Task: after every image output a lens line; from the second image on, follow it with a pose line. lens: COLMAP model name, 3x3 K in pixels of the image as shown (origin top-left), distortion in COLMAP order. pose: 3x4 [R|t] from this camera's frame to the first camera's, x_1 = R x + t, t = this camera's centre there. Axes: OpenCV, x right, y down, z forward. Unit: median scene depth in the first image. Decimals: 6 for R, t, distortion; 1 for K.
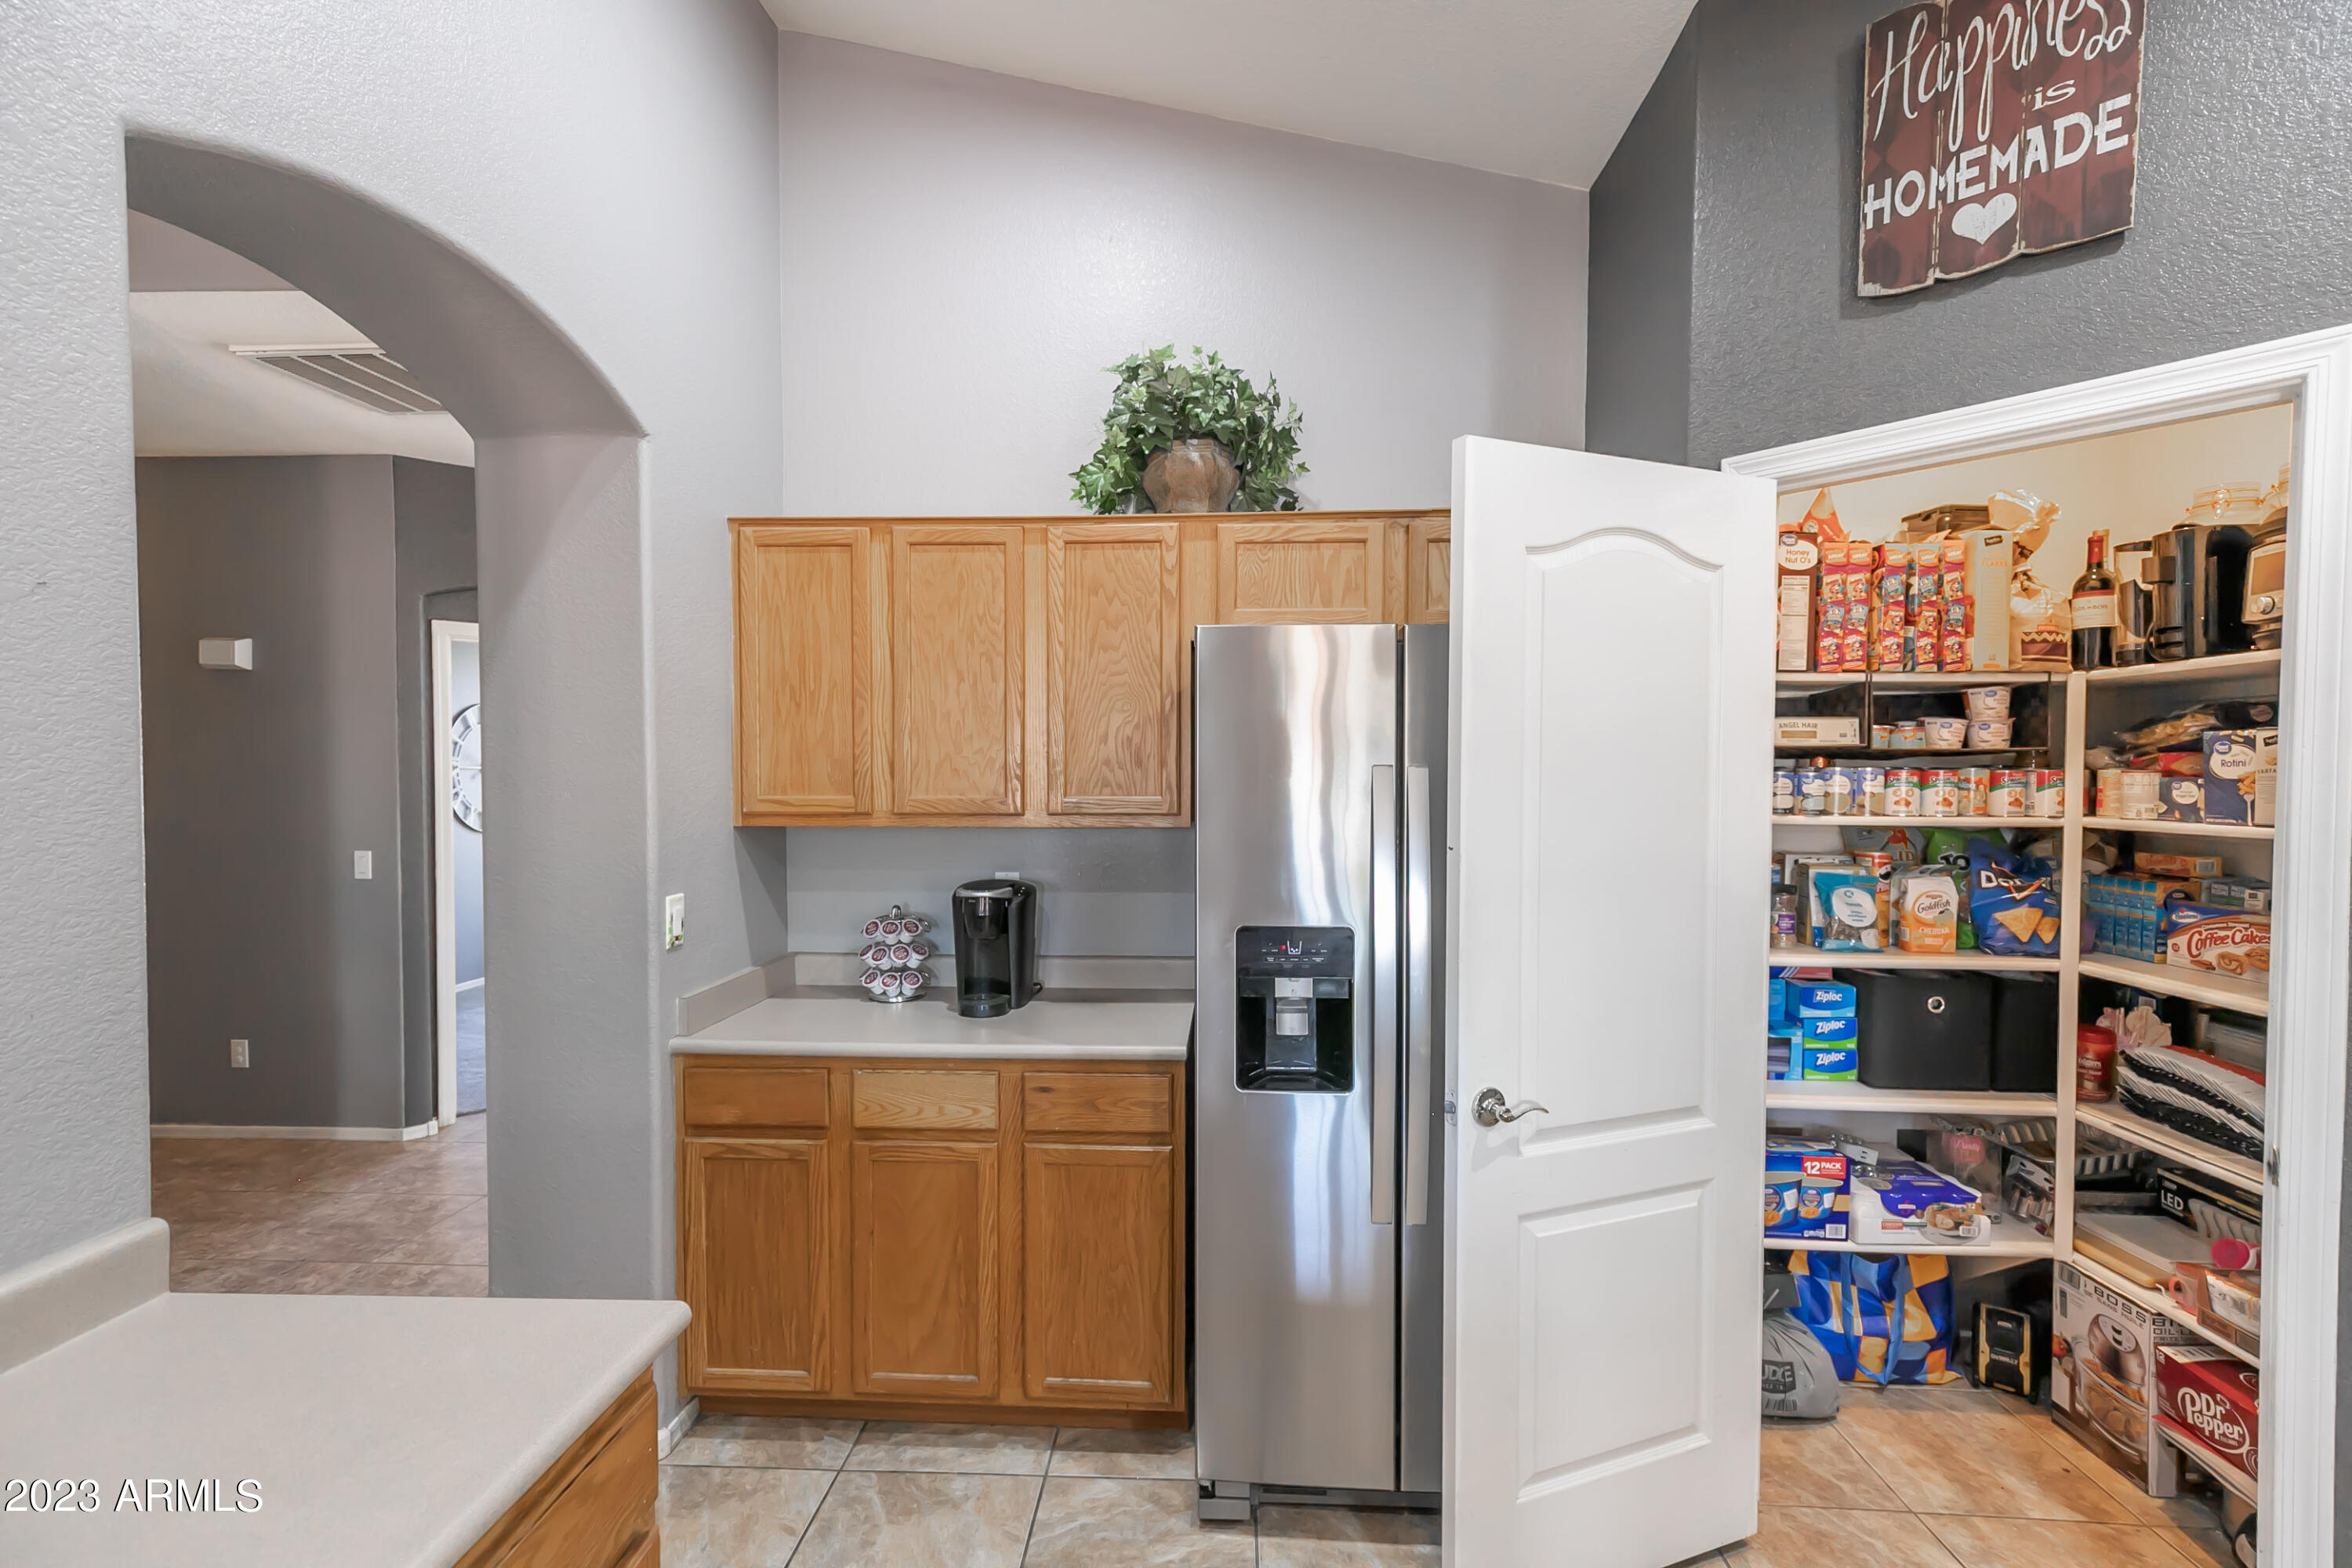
lens RADIAL K [[1055.9, 0, 1176.8], [0, 1055.9, 798.2], [0, 0, 1]] dist [0.004376, 0.004144]
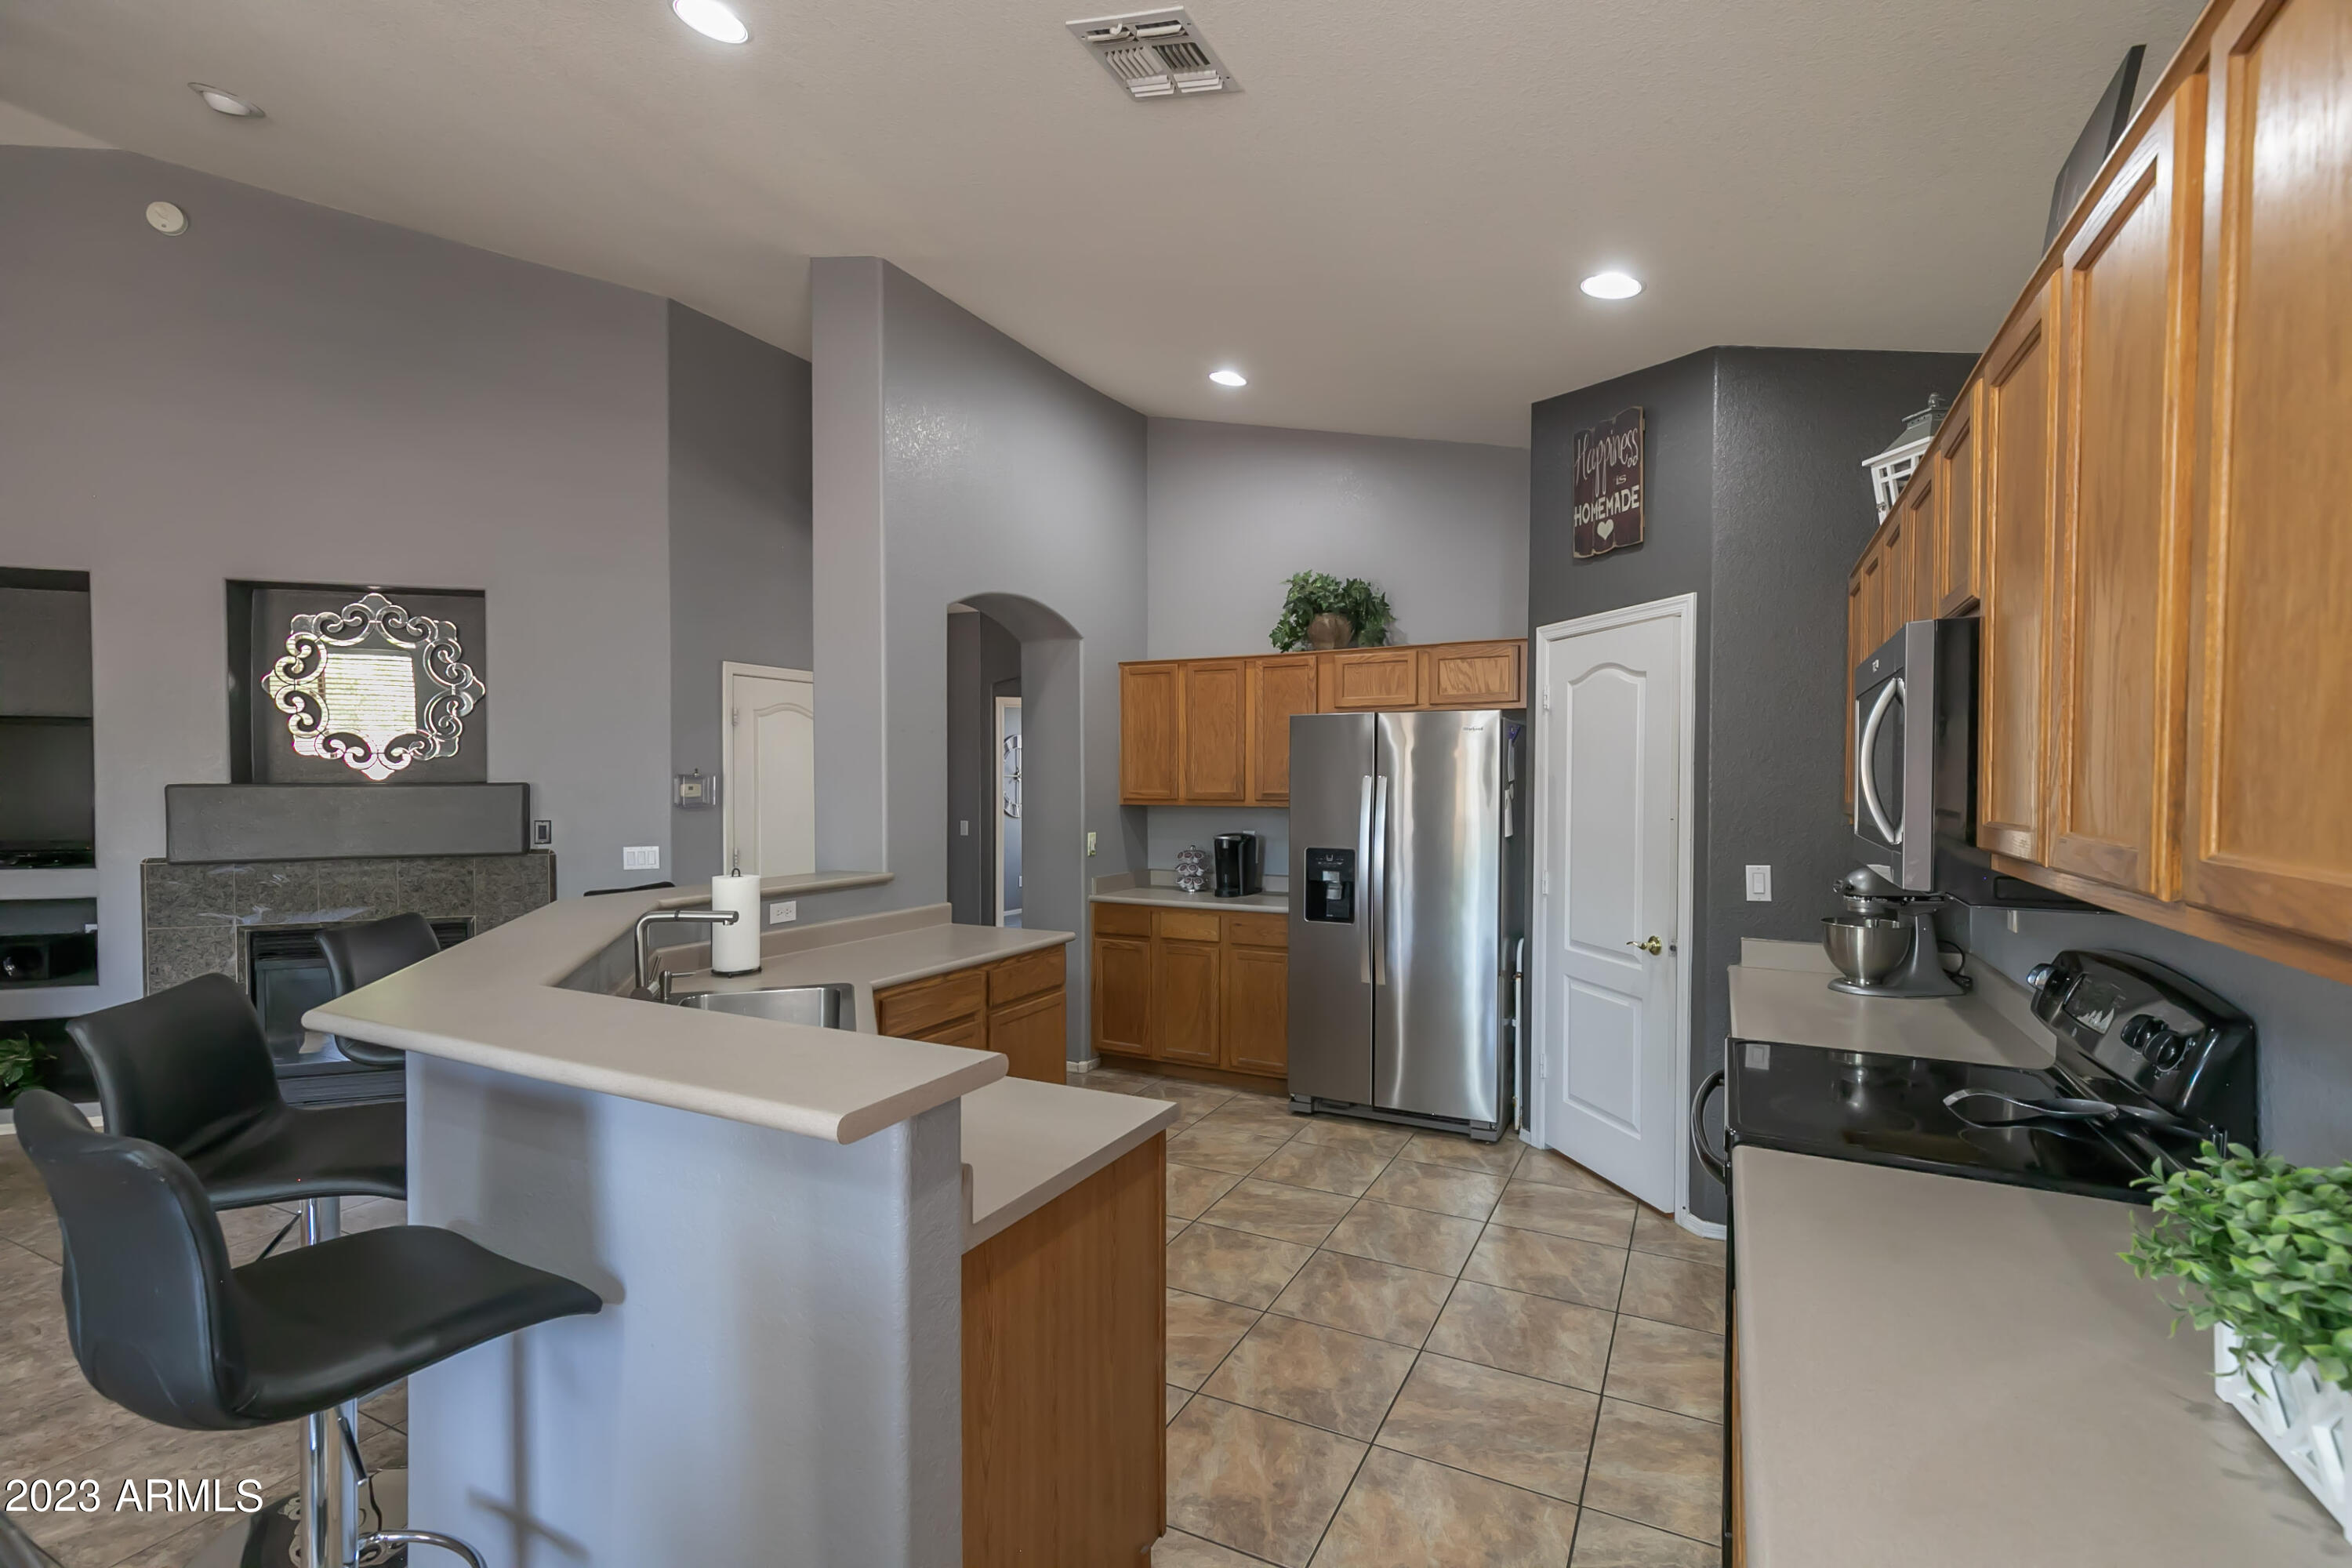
lens RADIAL K [[1055.9, 0, 1176.8], [0, 1055.9, 798.2], [0, 0, 1]] dist [0.004376, 0.004144]
pose [[0.911279, 0.007191, -0.411728, 0.617616], [-0.010356, 0.999931, -0.005455, 0.025584], [0.411660, 0.009235, 0.911291, -0.985245]]
